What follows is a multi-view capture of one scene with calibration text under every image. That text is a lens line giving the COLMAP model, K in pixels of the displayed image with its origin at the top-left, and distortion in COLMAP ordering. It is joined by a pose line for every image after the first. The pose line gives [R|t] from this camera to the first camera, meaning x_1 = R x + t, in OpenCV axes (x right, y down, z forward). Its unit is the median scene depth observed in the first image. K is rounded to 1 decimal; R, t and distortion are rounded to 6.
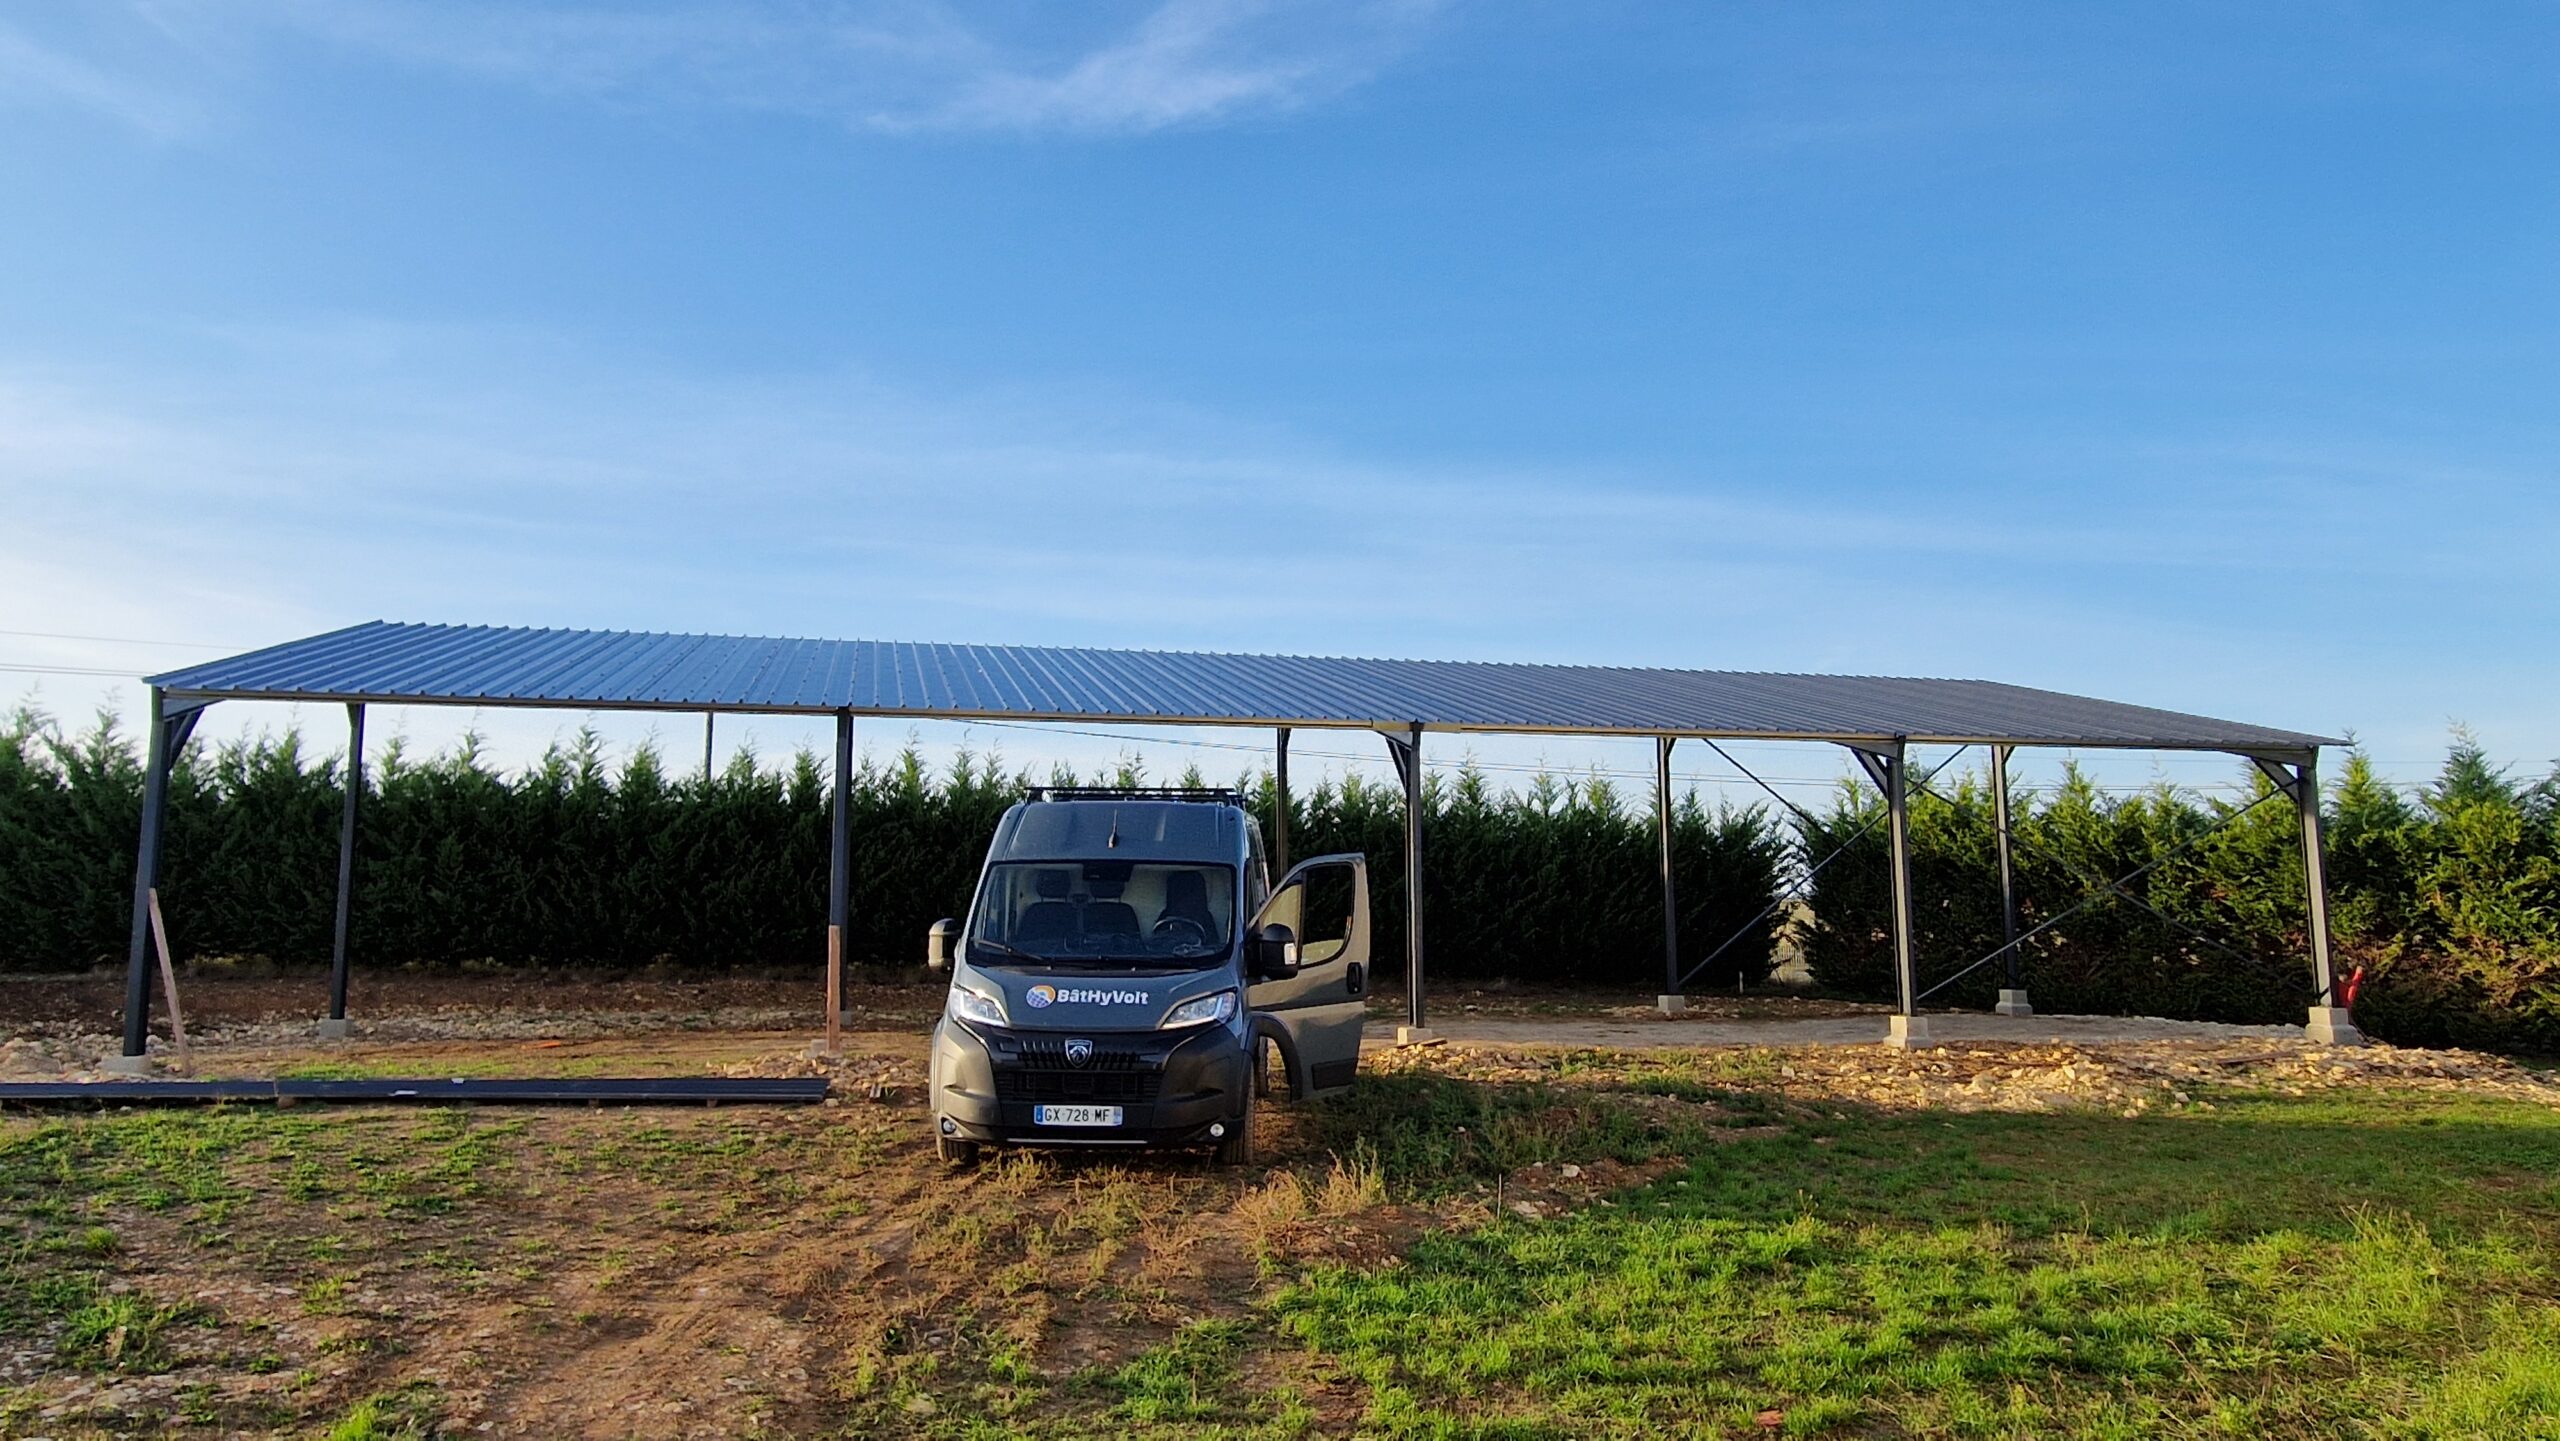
lens RADIAL K [[1603.2, 0, 1269.8], [0, 1603.2, 708.4], [0, 0, 1]] dist [0.004594, -0.002050]
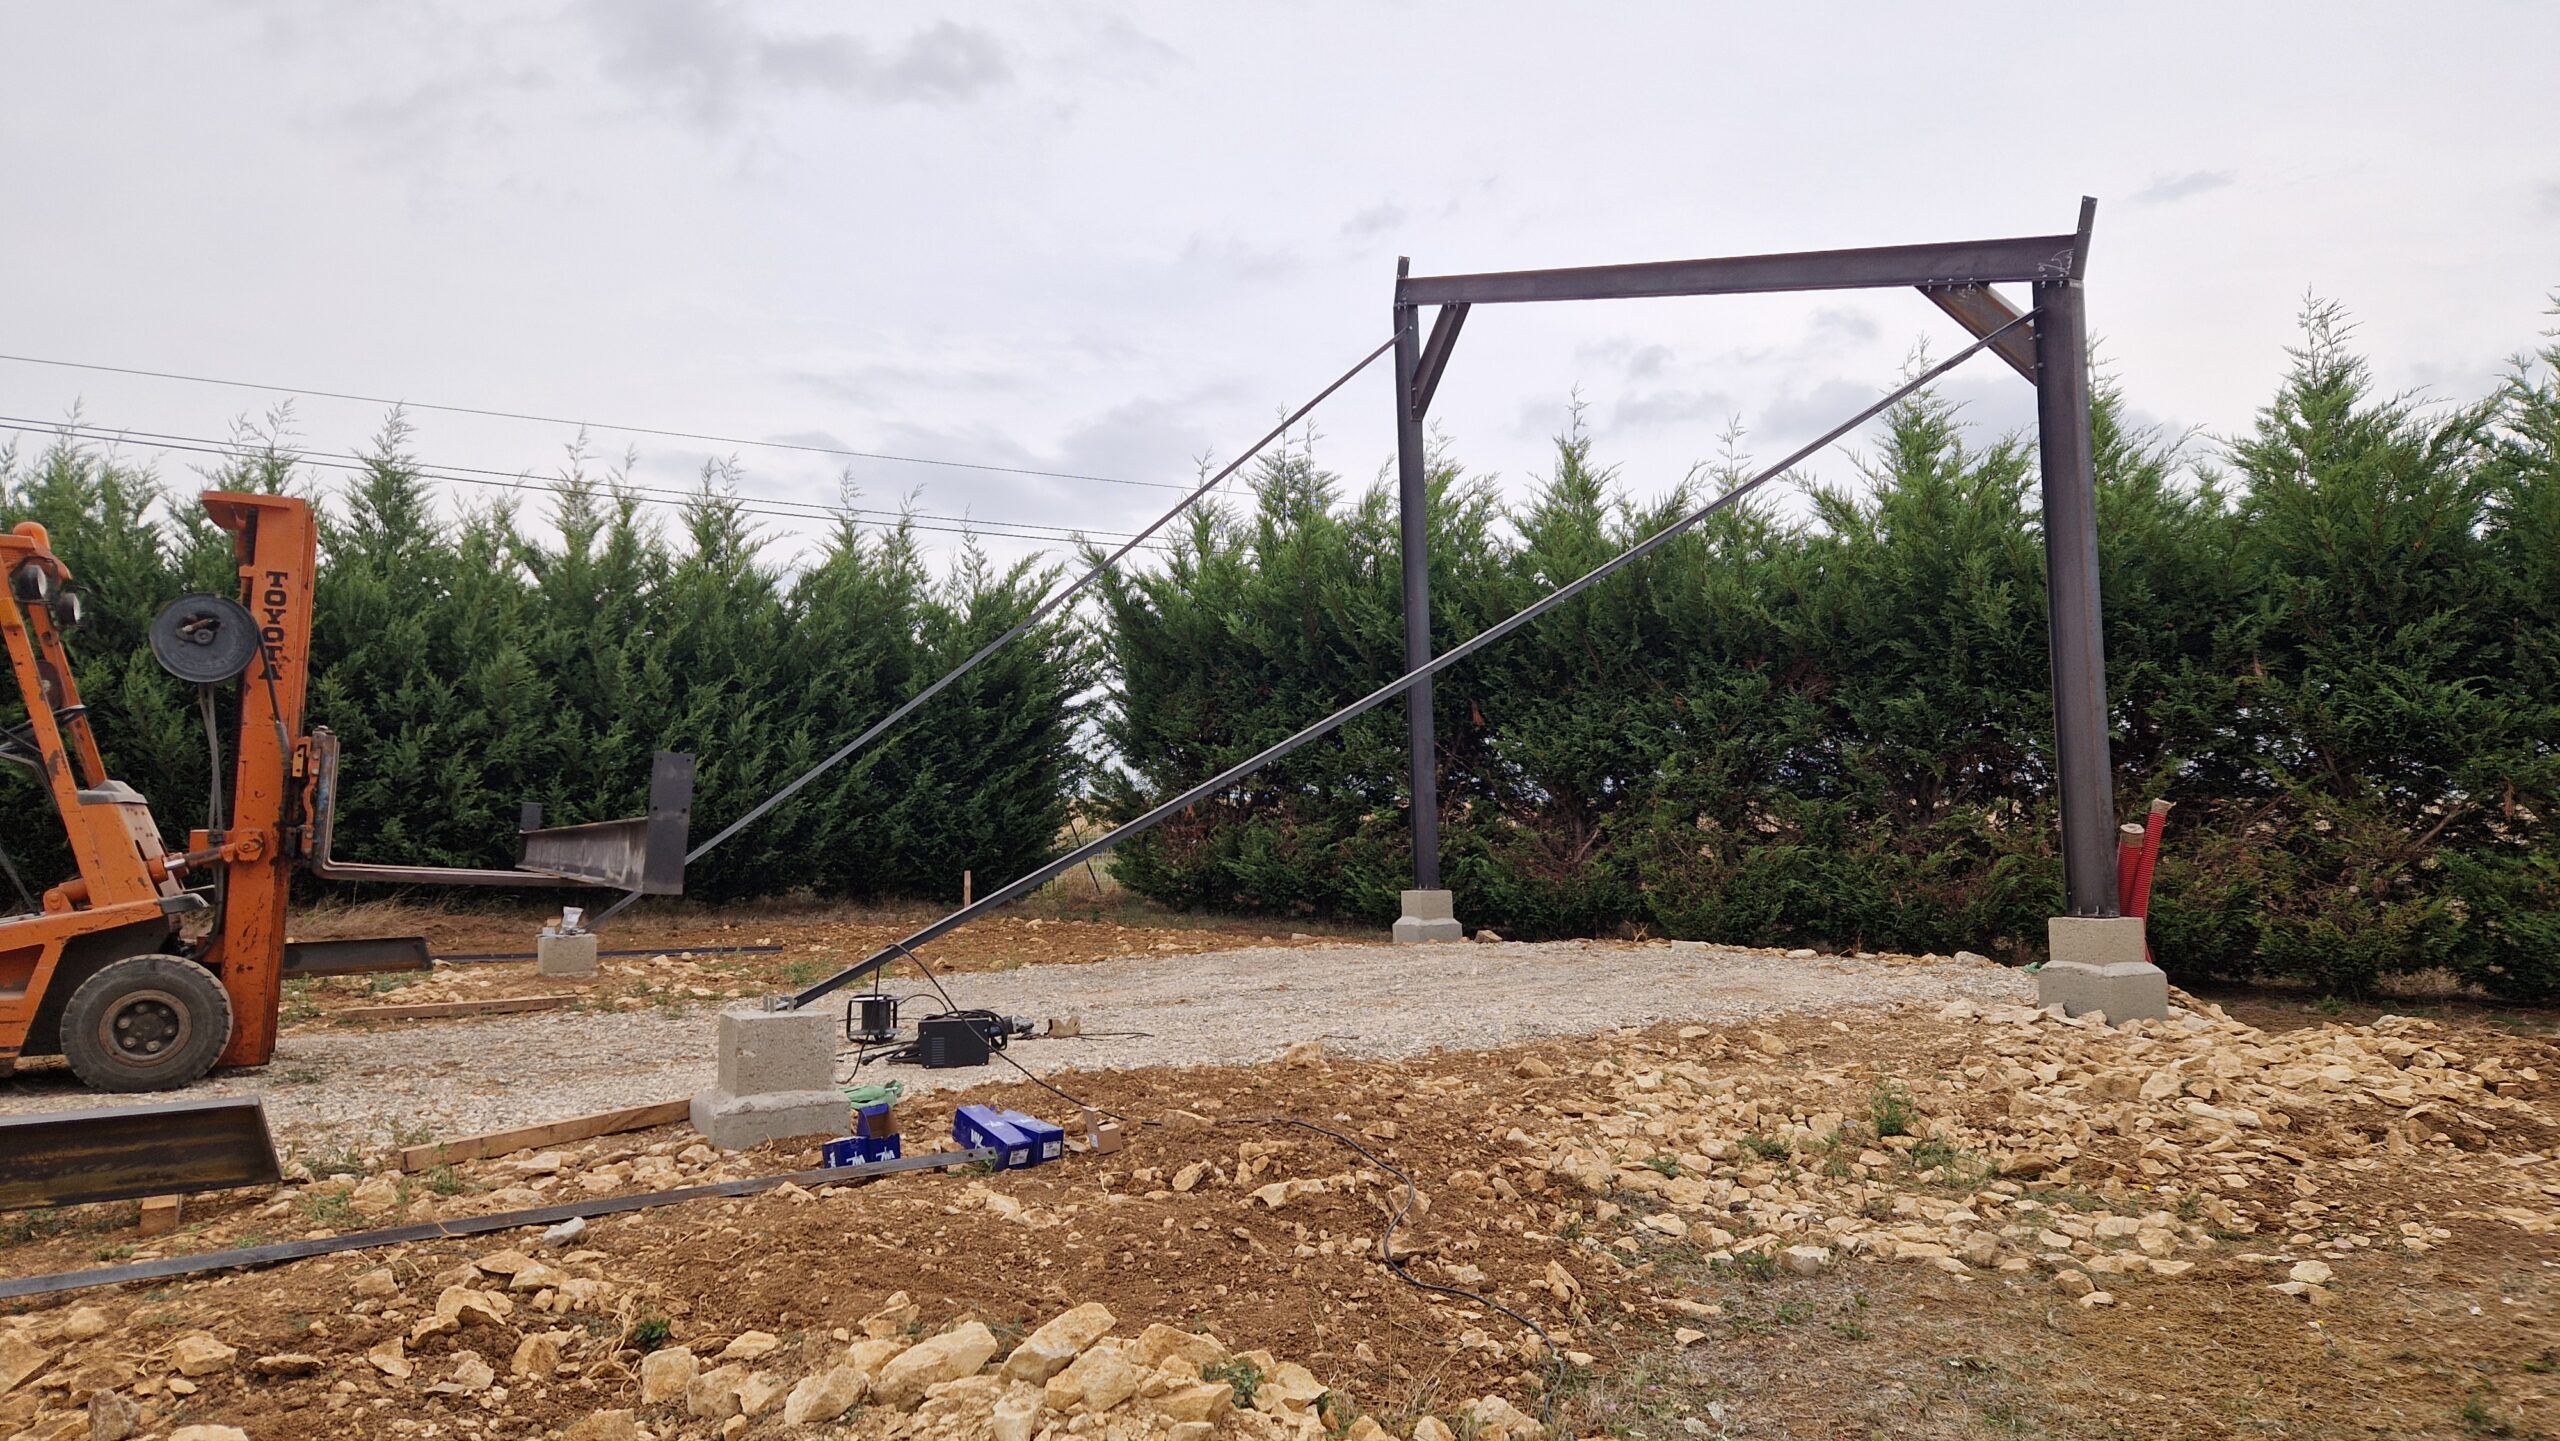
lens RADIAL K [[1686.9, 0, 1297.9], [0, 1686.9, 732.2], [0, 0, 1]] dist [0.021801, -0.000156]
pose [[0.970437, -0.005365, 0.241294, 0.314112], [-0.011610, 0.997558, 0.068870, 0.096862], [-0.241075, -0.069635, 0.968005, 0.543175]]
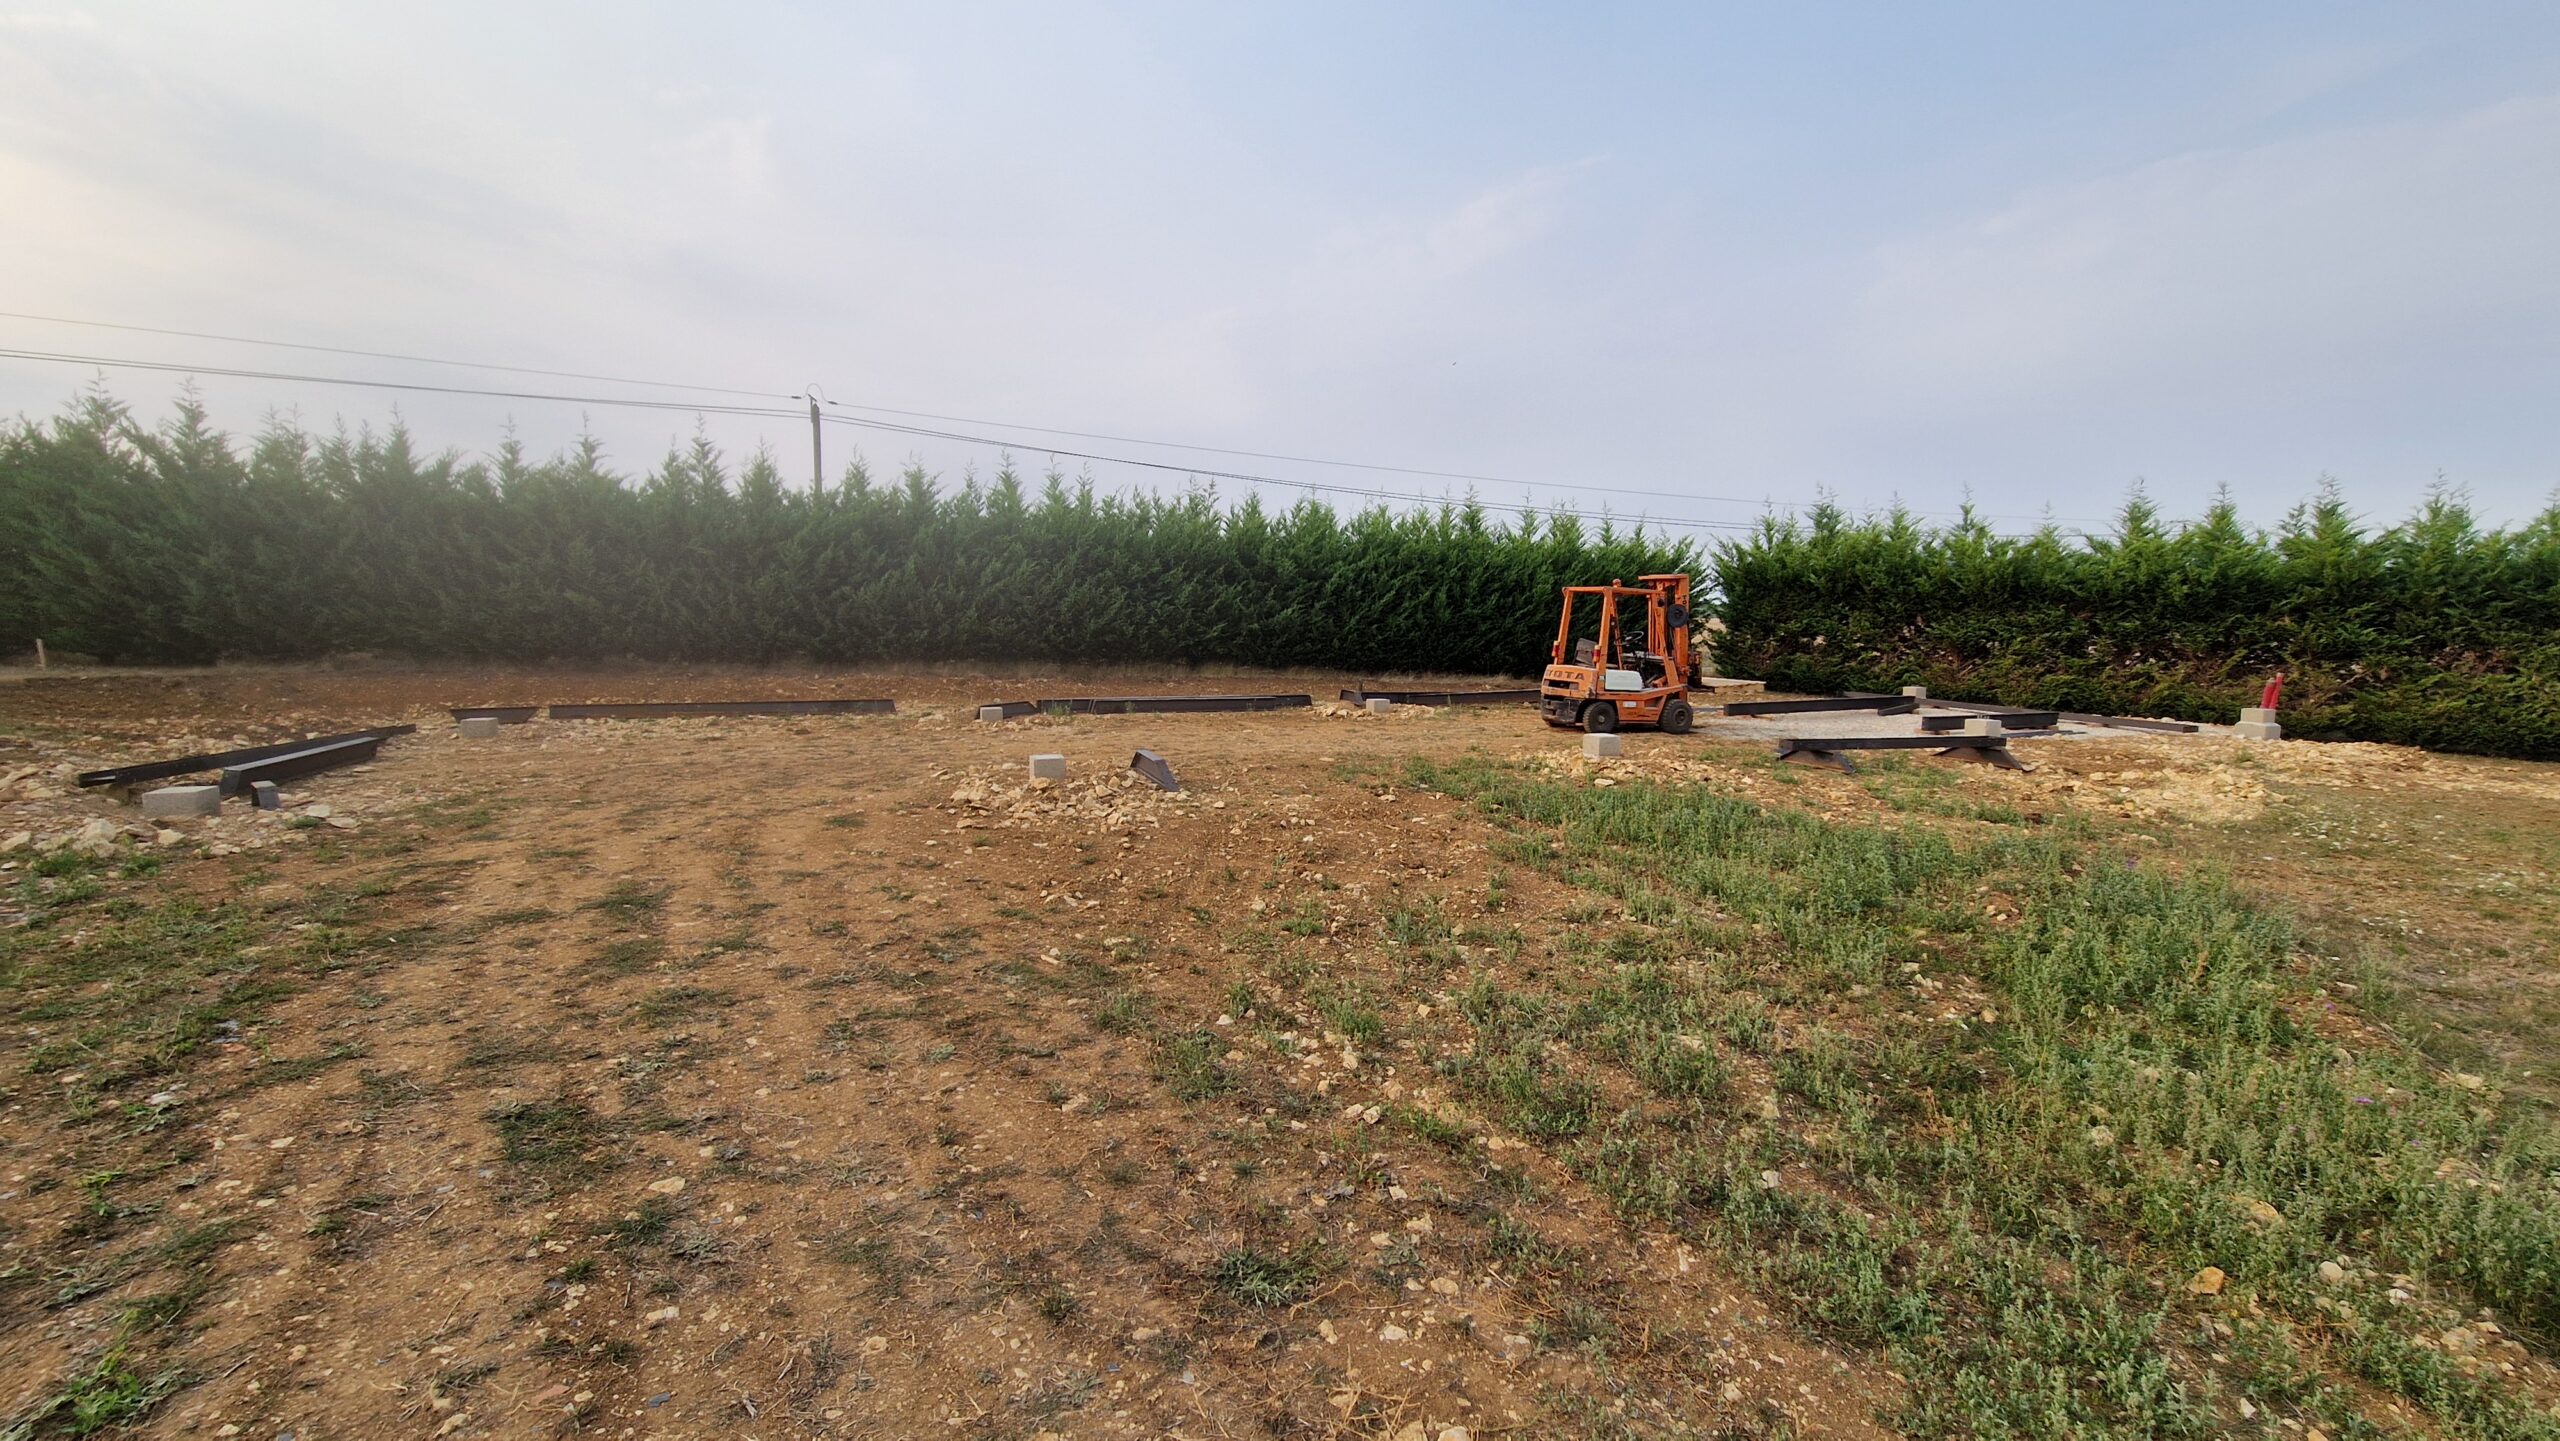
lens RADIAL K [[1053.9, 0, 1282.4], [0, 1053.9, 722.9], [0, 0, 1]] dist [0.004480, -0.003356]
pose [[0.992827, -0.000574, 0.119556, -0.136981], [-0.026342, 0.974363, 0.223433, 0.030341], [-0.116619, -0.224980, 0.967359, 0.252921]]
